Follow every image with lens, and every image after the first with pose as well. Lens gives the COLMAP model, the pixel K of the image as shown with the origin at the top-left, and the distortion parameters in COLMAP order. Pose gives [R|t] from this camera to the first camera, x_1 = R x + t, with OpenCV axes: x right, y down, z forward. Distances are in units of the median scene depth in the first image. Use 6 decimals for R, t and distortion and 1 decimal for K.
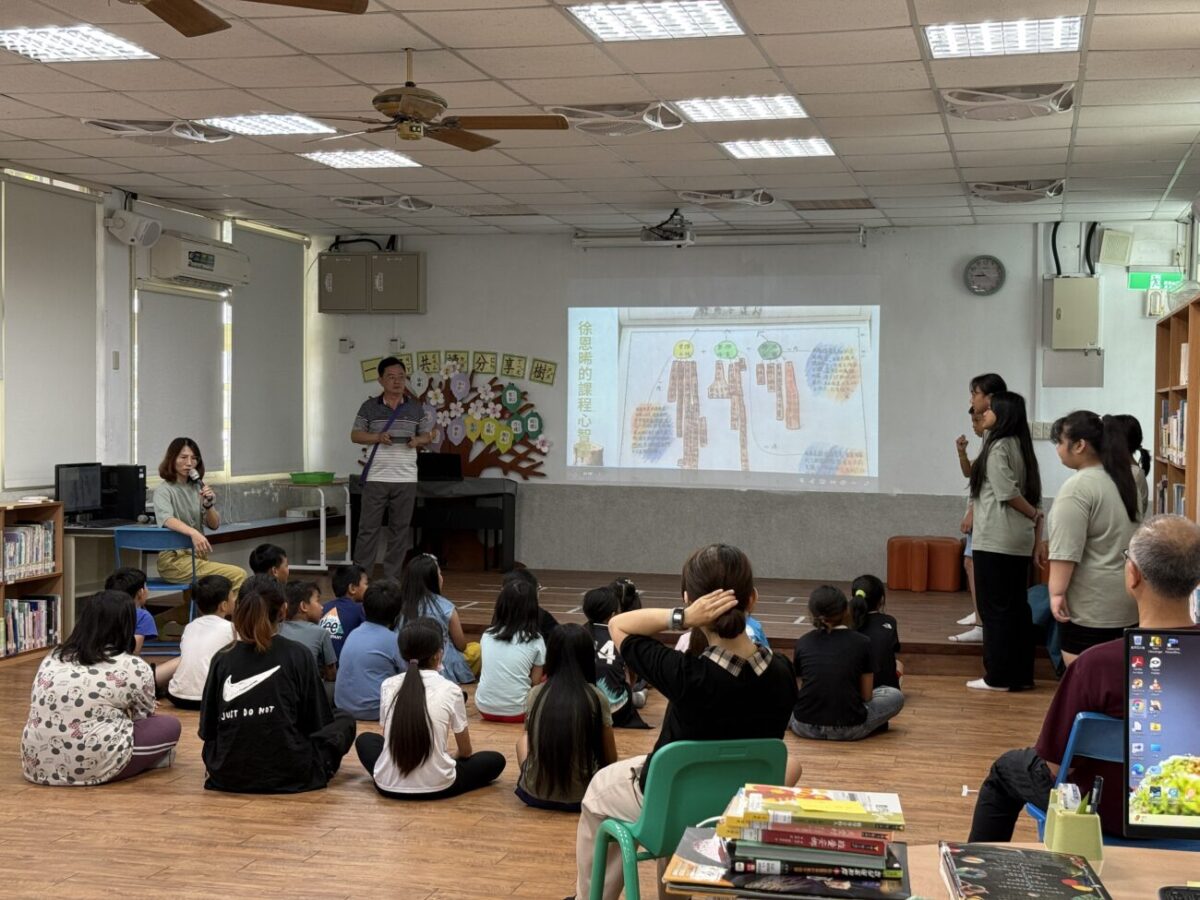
lens RADIAL K [[1676.7, 0, 598.4], [0, 1676.7, 466.7], [0, 0, 1]] dist [0.132915, 0.000000]
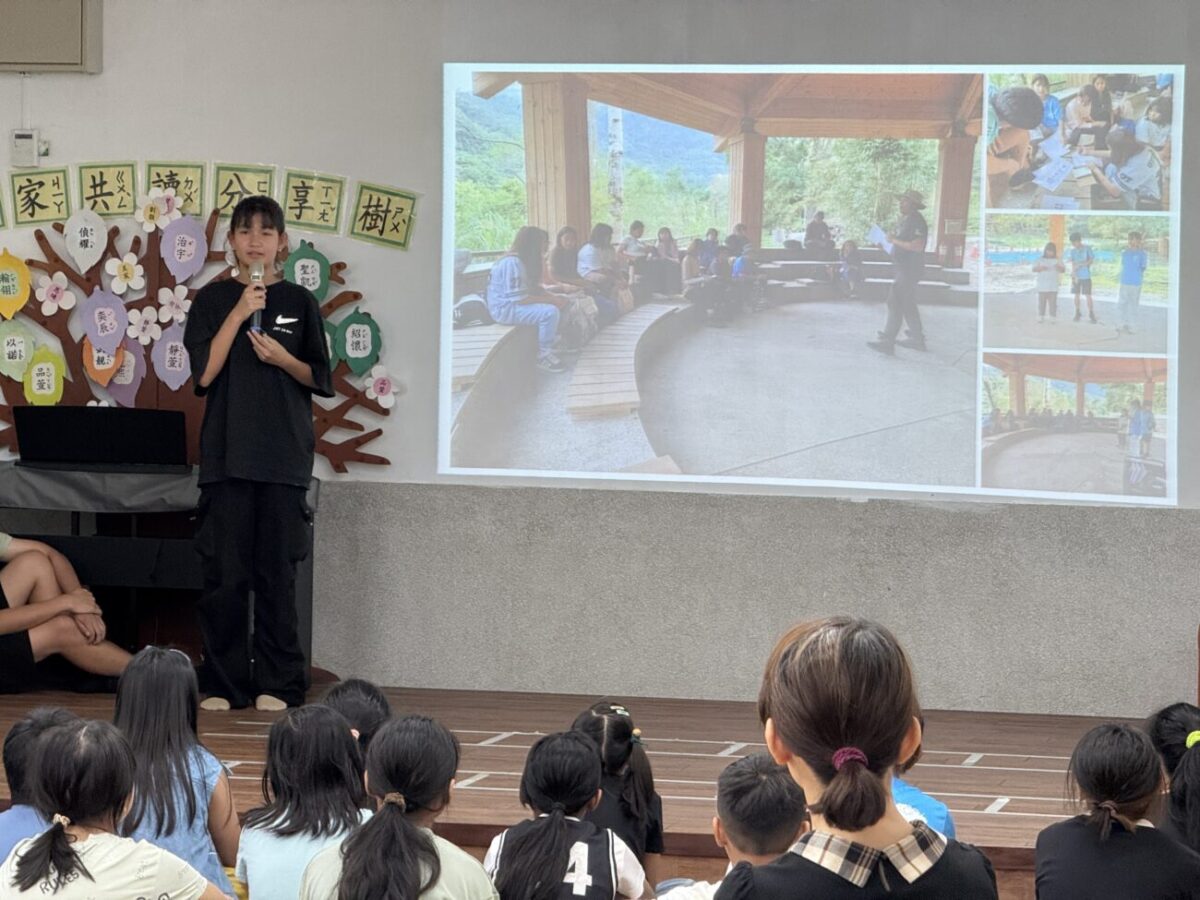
lens RADIAL K [[4252.2, 0, 580.2], [0, 4252.2, 451.8], [0, 0, 1]] dist [0.229056, 0.000000]
pose [[0.999591, 0.004866, 0.028164, -0.013380], [-0.004987, 0.999979, 0.004210, -0.002239], [-0.028143, -0.004349, 0.999594, -0.065506]]
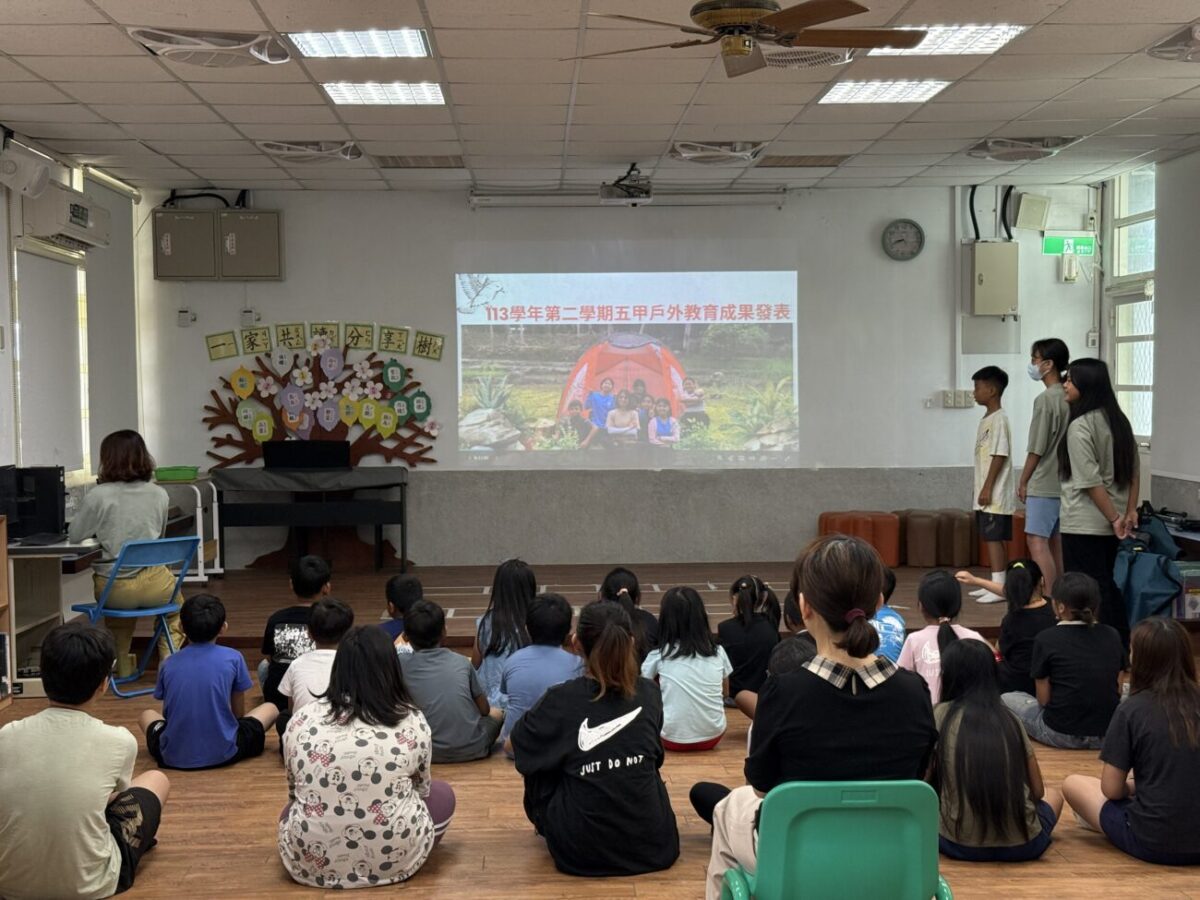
lens RADIAL K [[1676.7, 0, 603.8], [0, 1676.7, 467.9], [0, 0, 1]] dist [0.132915, 0.000000]
pose [[0.955765, -0.035496, 0.291980, -0.207558], [0.031195, 0.999325, 0.019377, -0.005989], [-0.292471, -0.009411, 0.956228, 0.114932]]
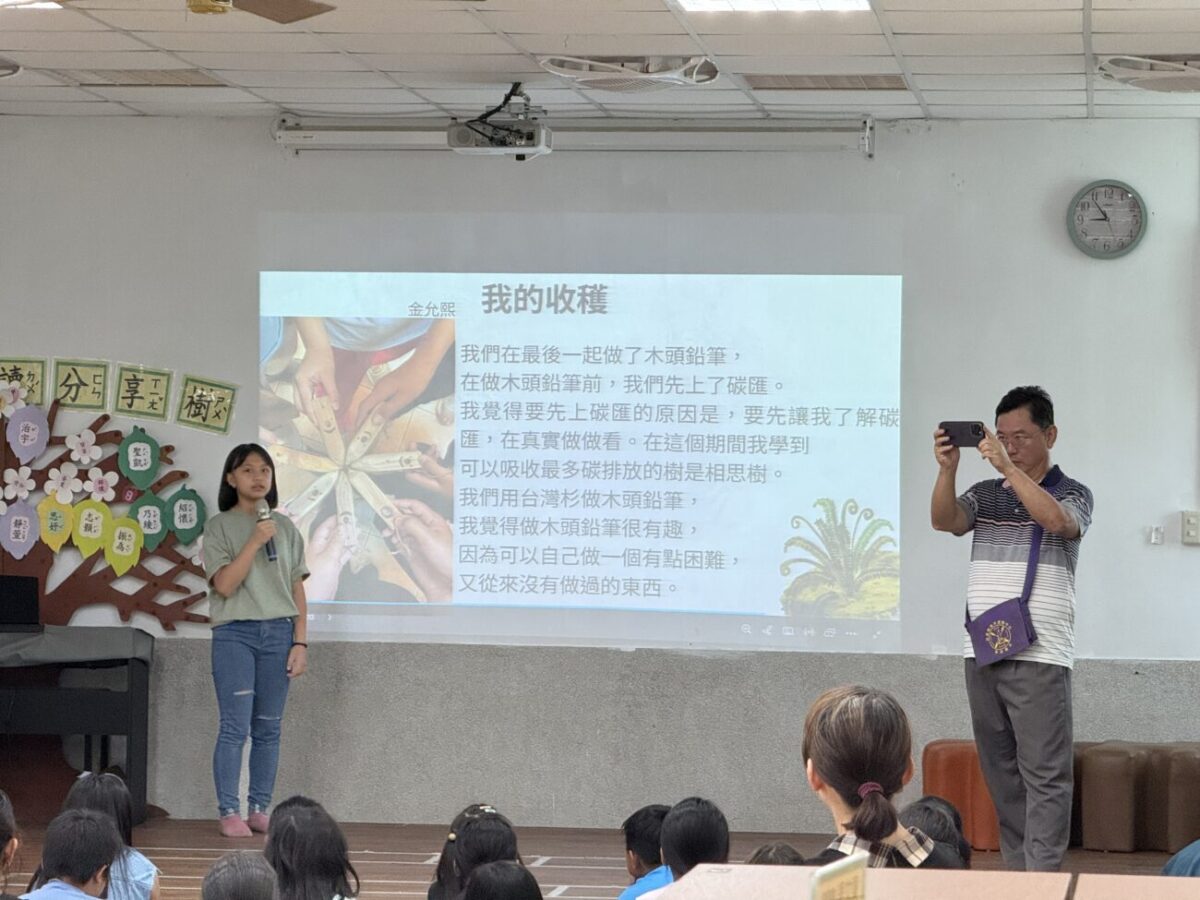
lens RADIAL K [[4252.2, 0, 596.9], [0, 4252.2, 454.3], [0, 0, 1]] dist [0.229056, 0.000000]
pose [[0.990604, 0.002350, 0.136741, -0.088717], [0.003065, 0.999220, -0.039382, 0.005824], [-0.136726, 0.039431, 0.989824, -0.217168]]
